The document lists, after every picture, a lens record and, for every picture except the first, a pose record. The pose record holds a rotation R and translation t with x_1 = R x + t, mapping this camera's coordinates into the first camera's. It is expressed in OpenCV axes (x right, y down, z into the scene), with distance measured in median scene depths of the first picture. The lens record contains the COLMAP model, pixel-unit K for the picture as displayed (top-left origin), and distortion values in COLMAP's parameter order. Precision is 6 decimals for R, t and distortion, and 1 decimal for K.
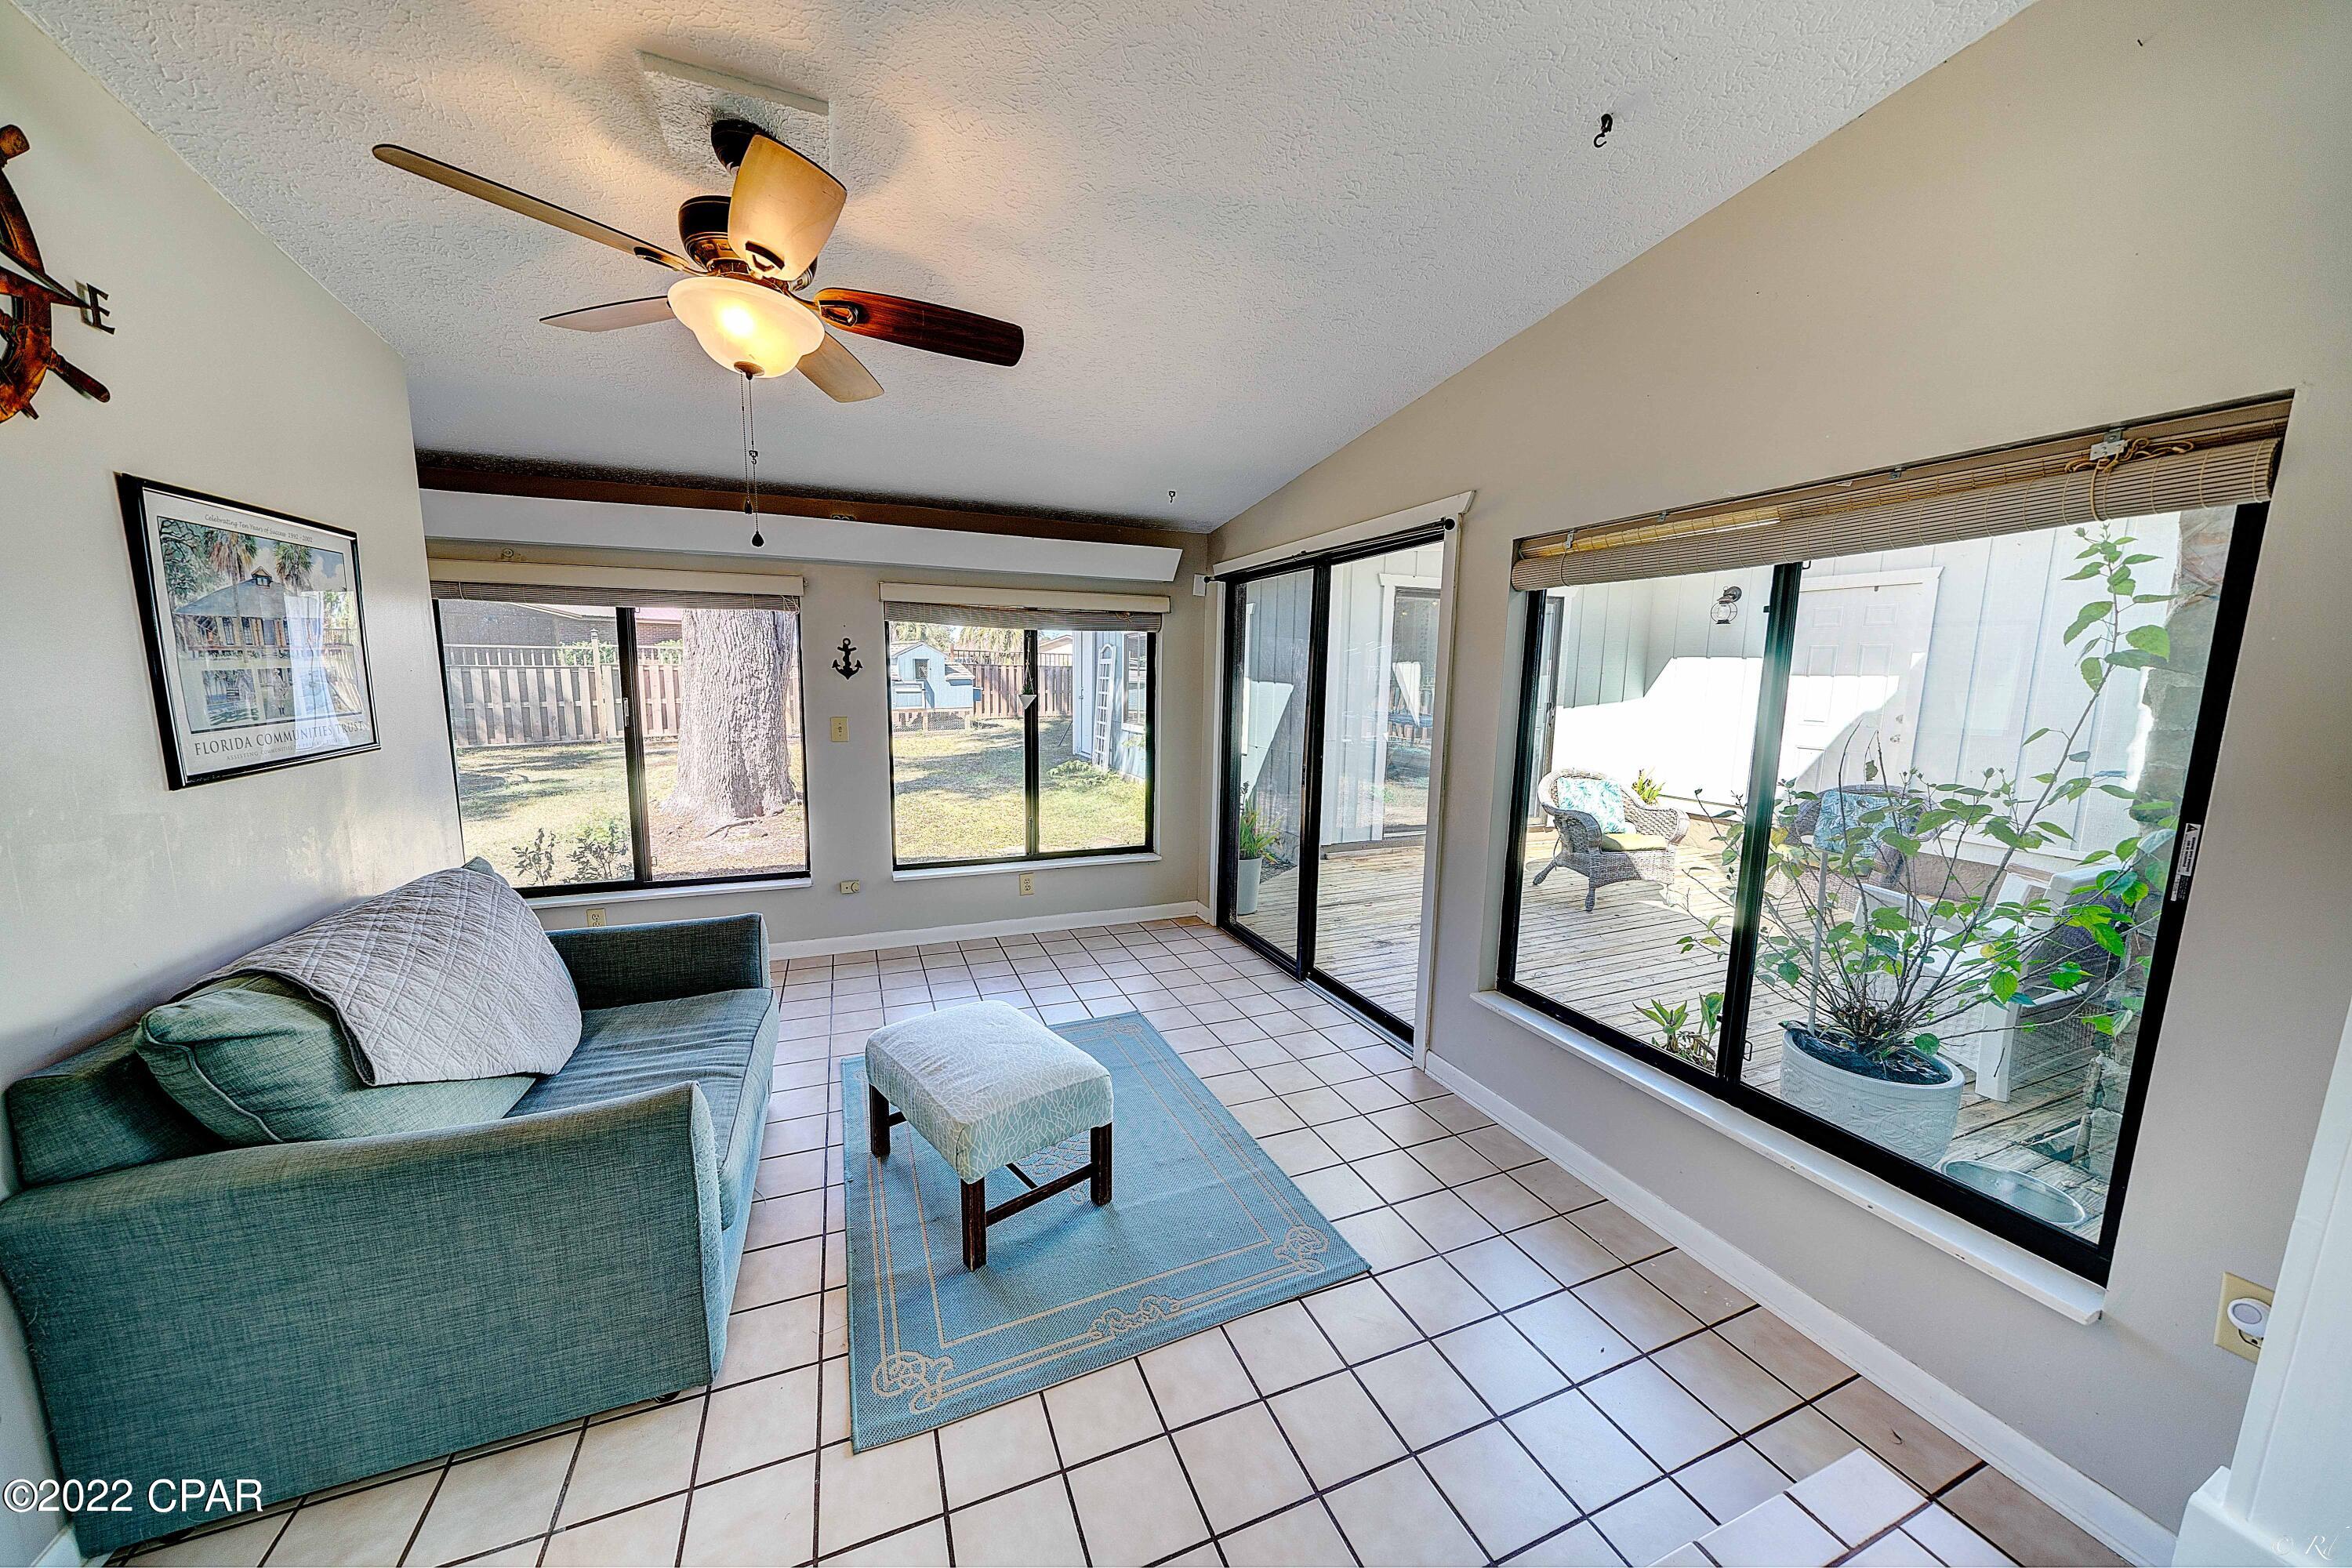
lens RADIAL K [[814.8, 0, 1204.9], [0, 814.8, 785.2], [0, 0, 1]] dist [-0.000581, -0.000007]
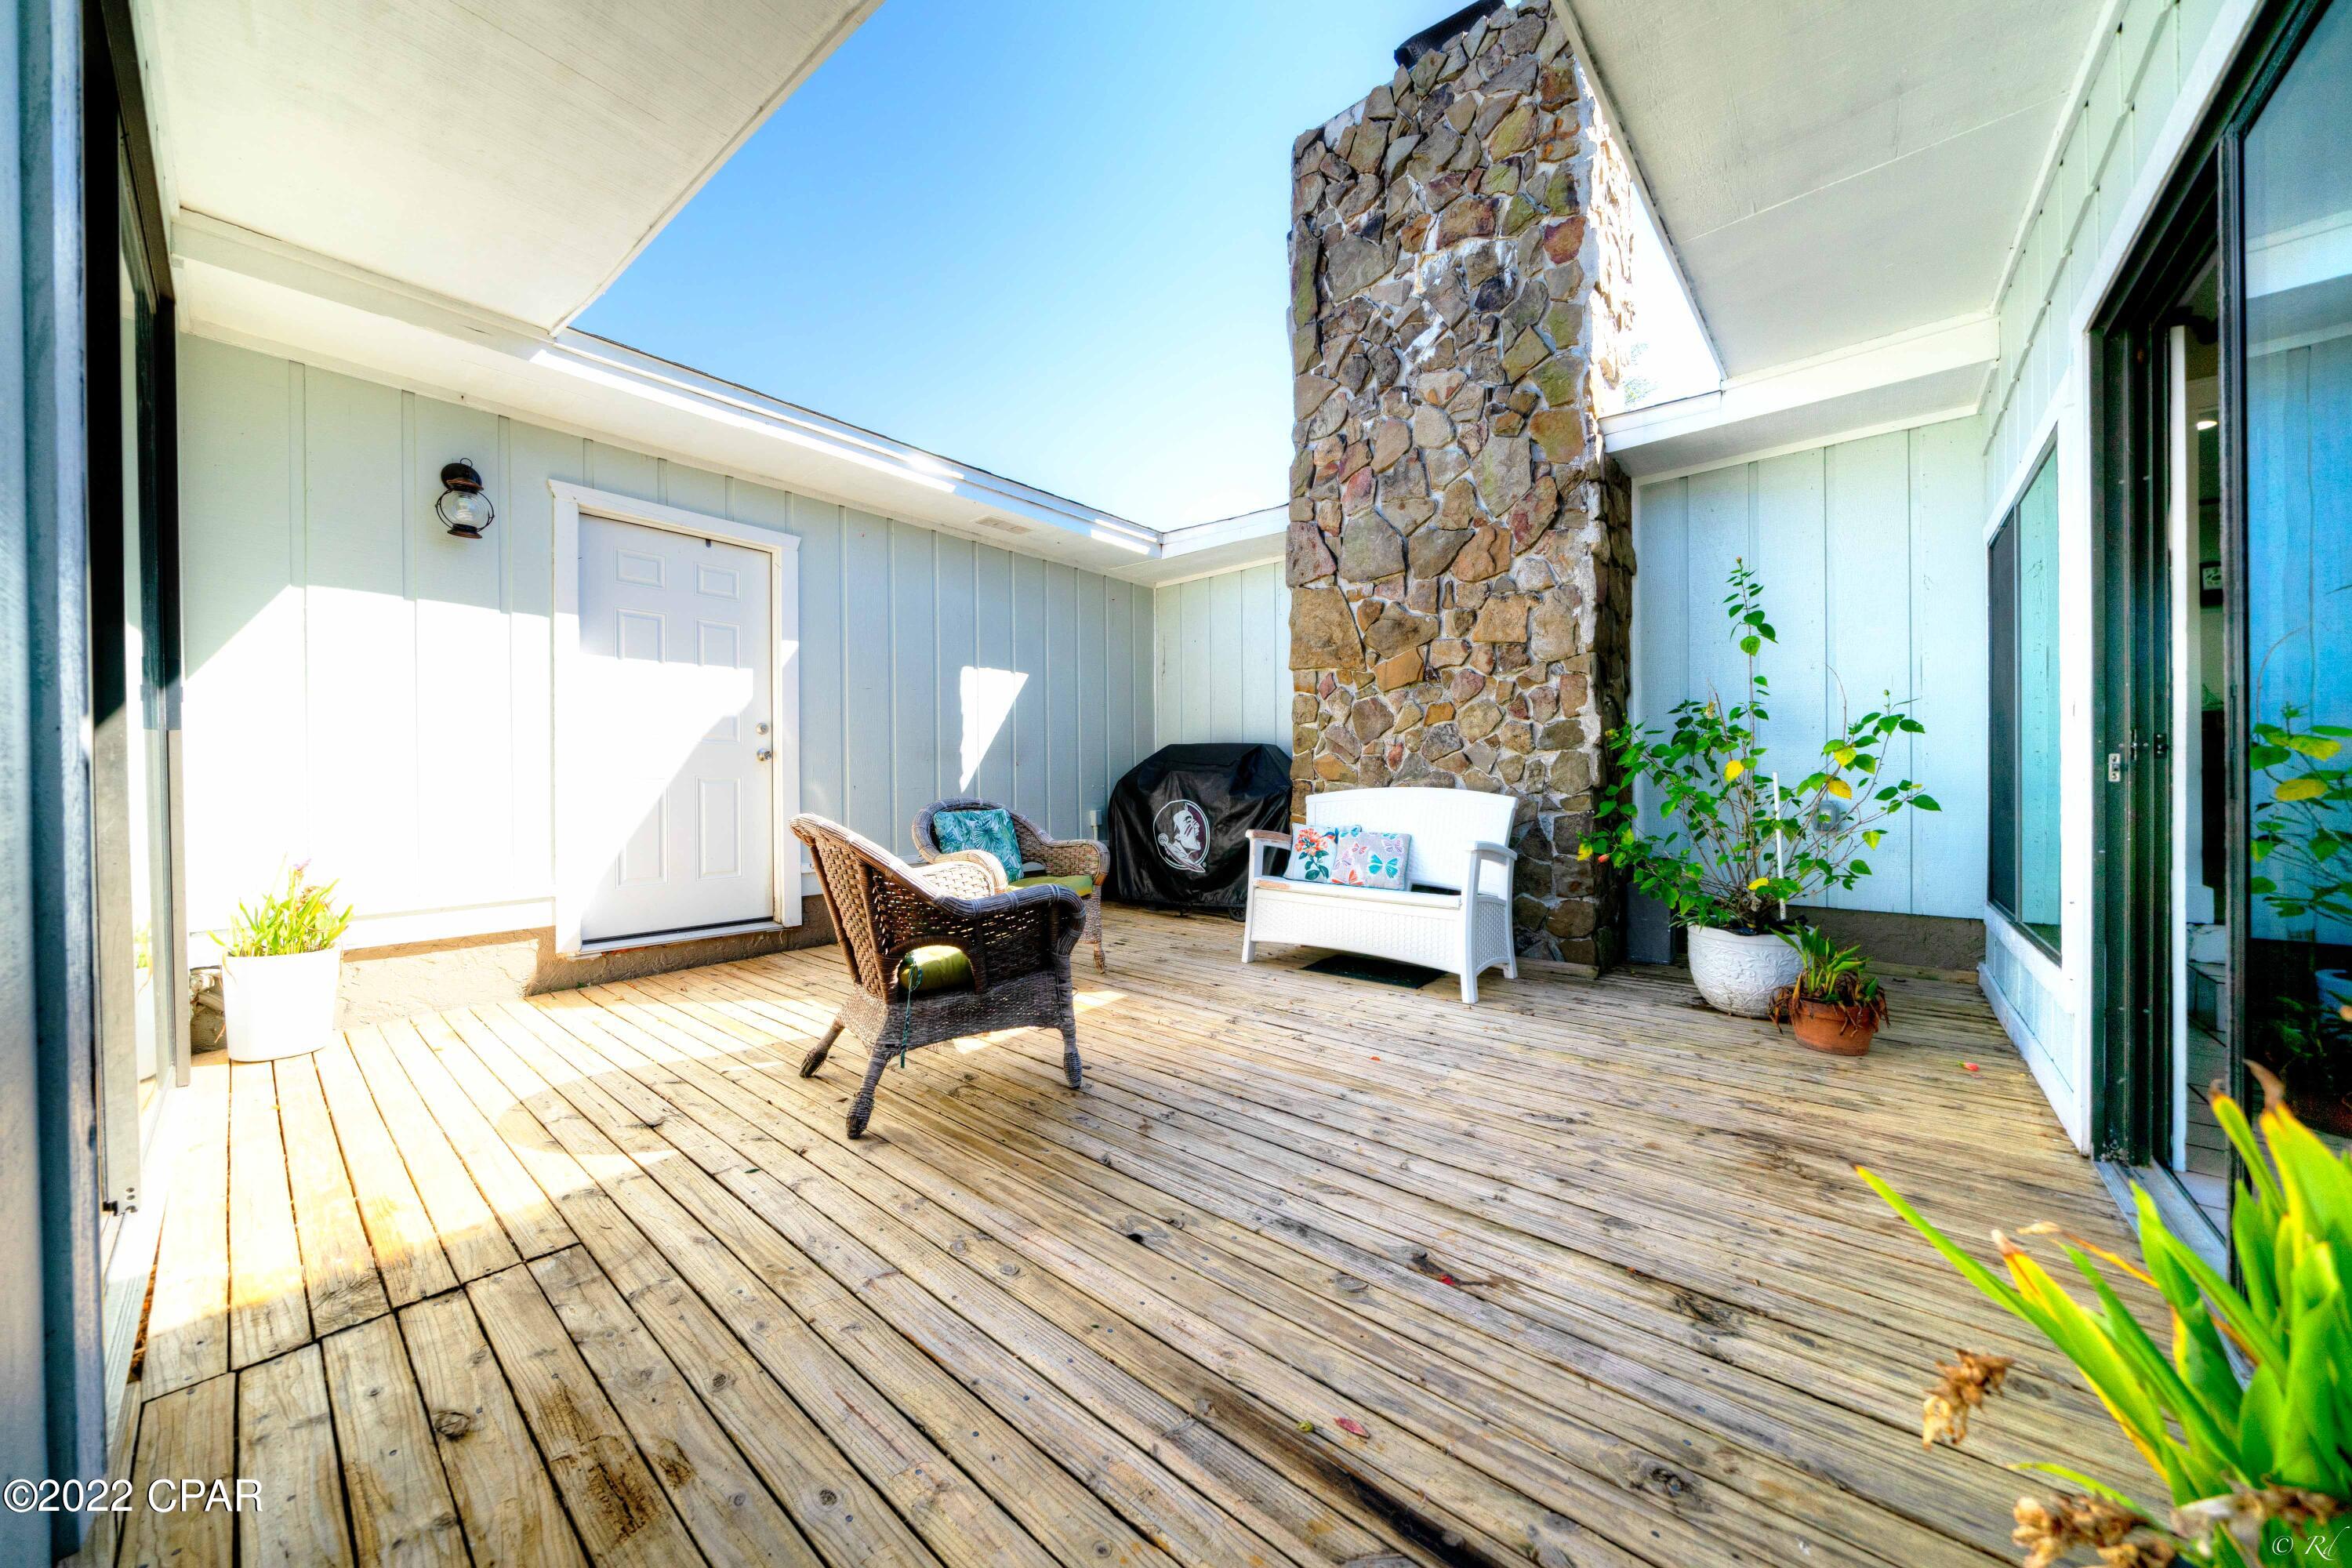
lens RADIAL K [[791.0, 0, 1198.3], [0, 791.0, 782.9], [0, 0, 1]] dist [0.000630, 0.000031]
pose [[-0.436986, -0.023311, 0.899166, 0.033920], [0.119128, 0.989358, 0.083544, -0.060540], [-0.891545, 0.143623, -0.429559, 1.310603]]
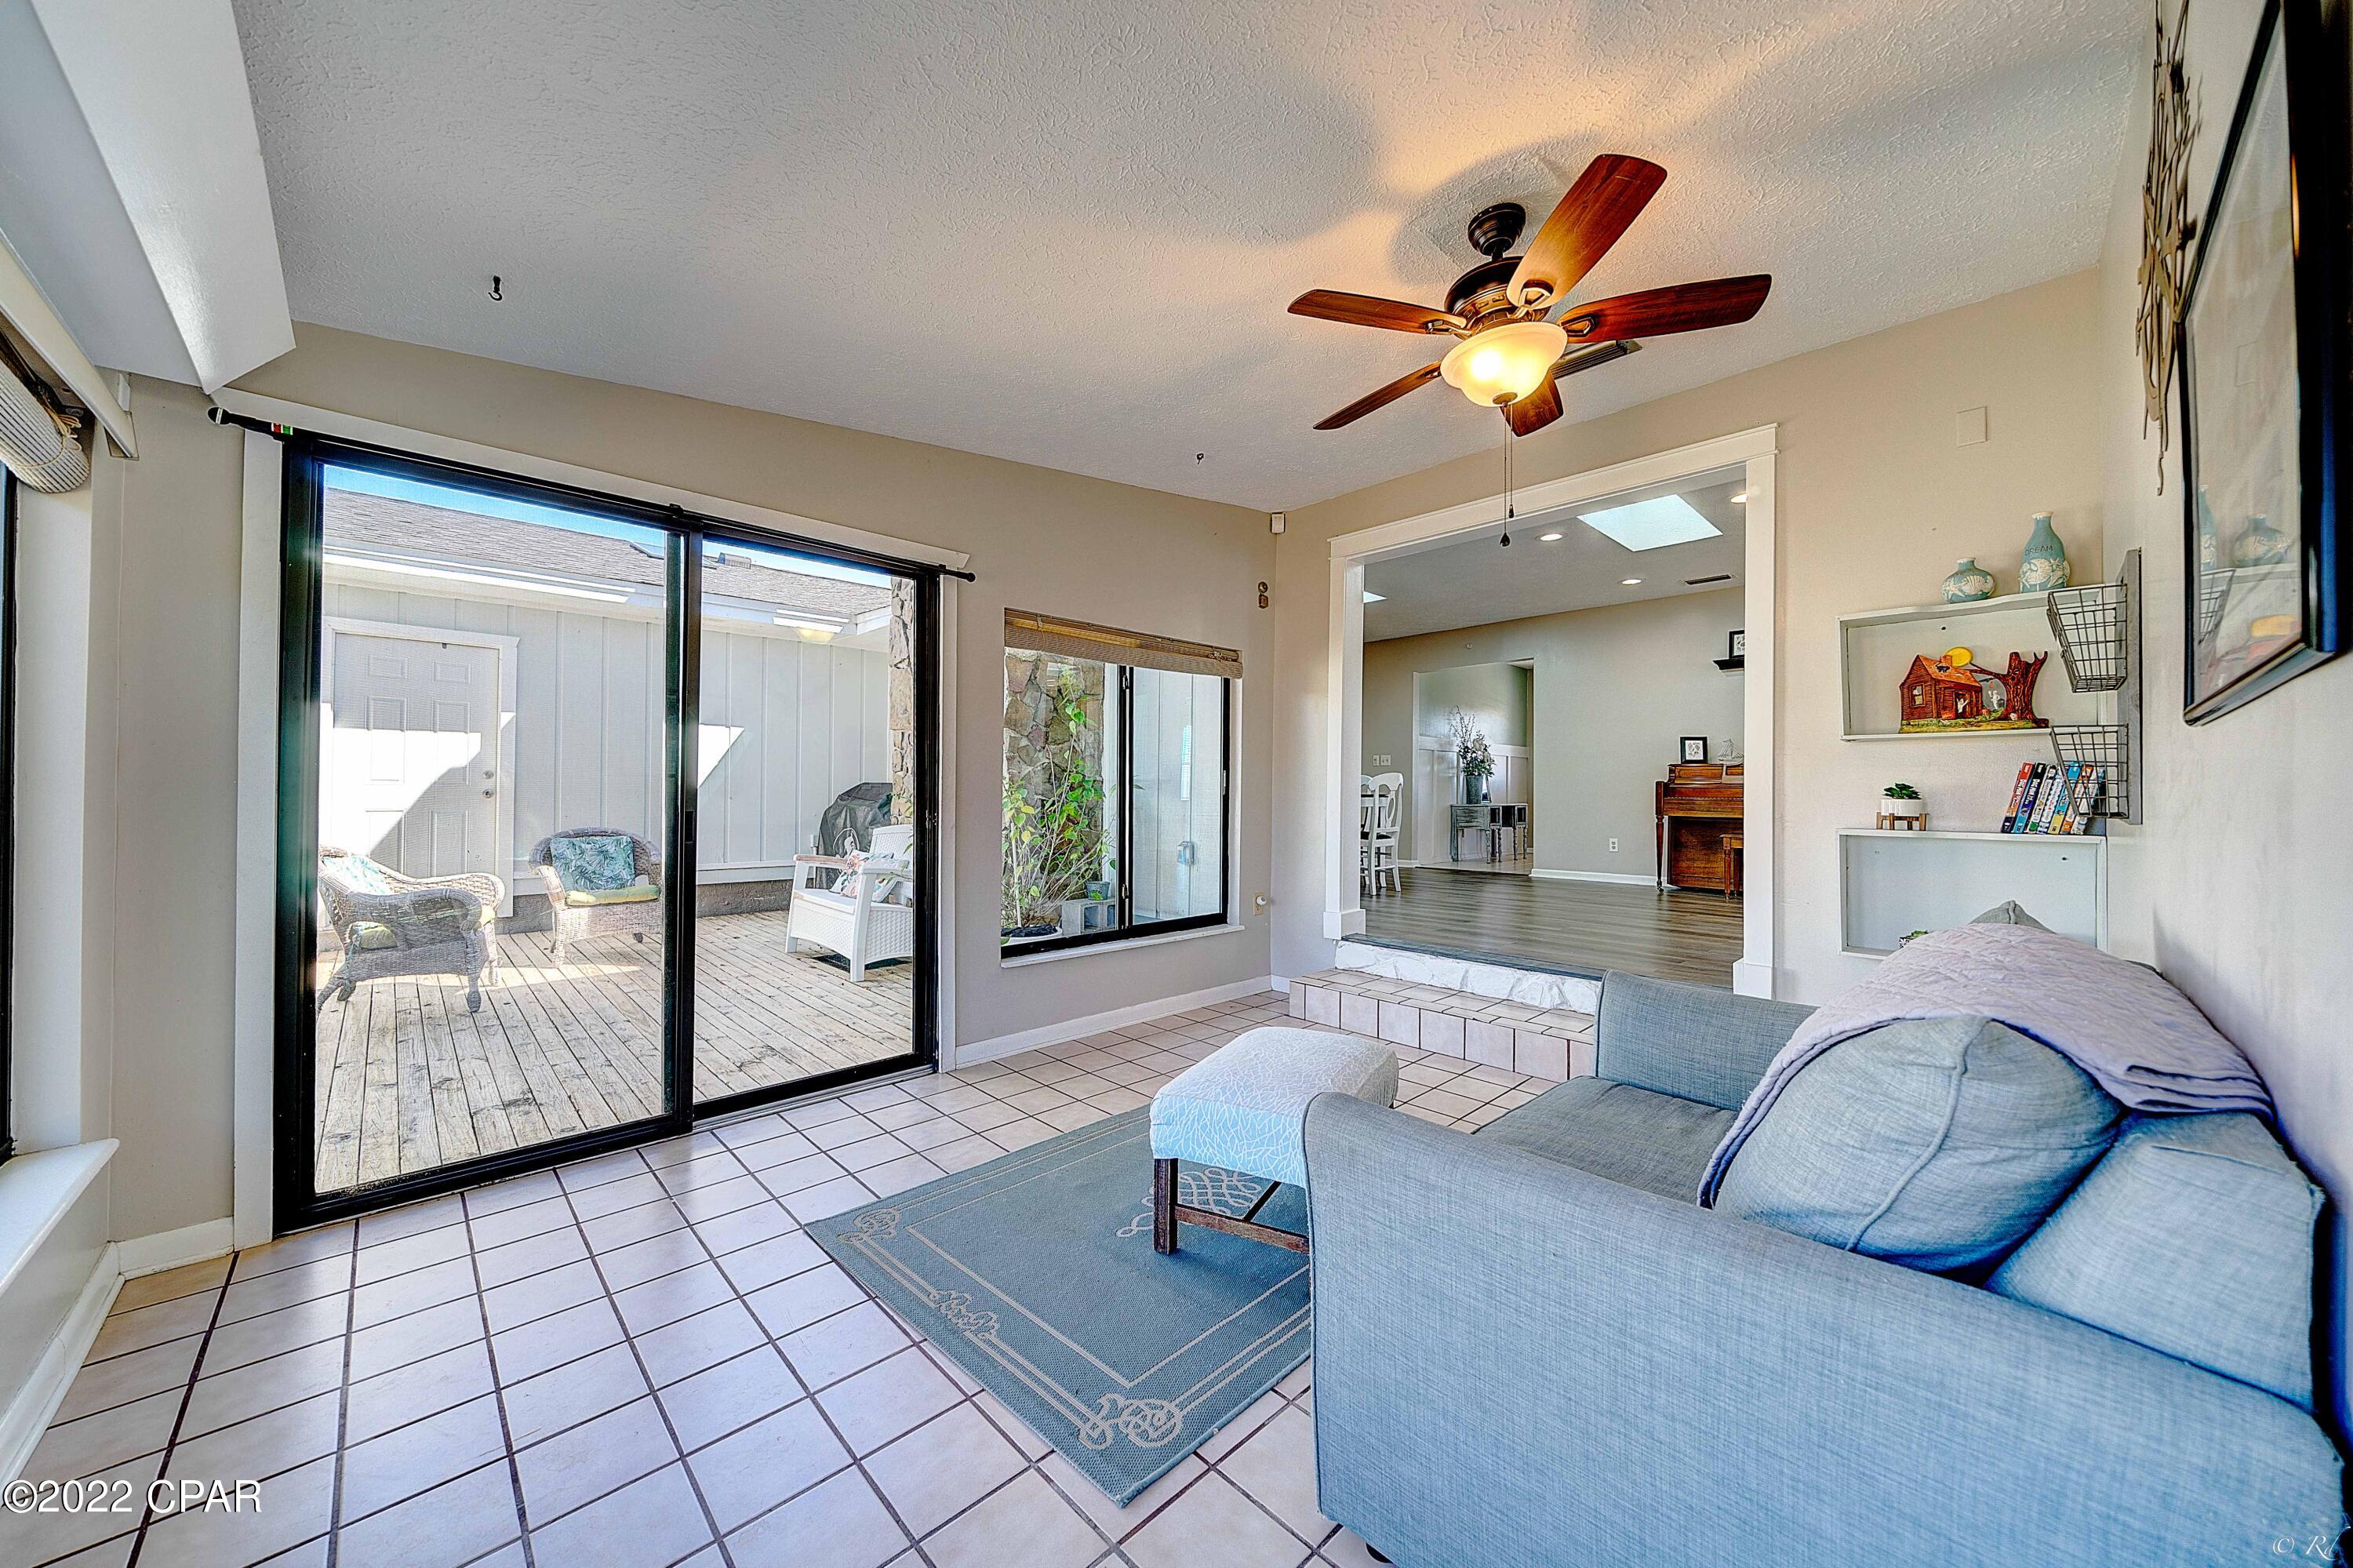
lens RADIAL K [[799.4, 0, 1176.5], [0, 799.4, 784.0], [0, 0, 1]] dist [-0.001999, -0.000015]
pose [[-0.342965, -0.011127, 0.939282, -0.561146], [0.115853, 0.991795, 0.054051, -0.030303], [-0.932177, 0.127356, -0.338862, 0.714516]]
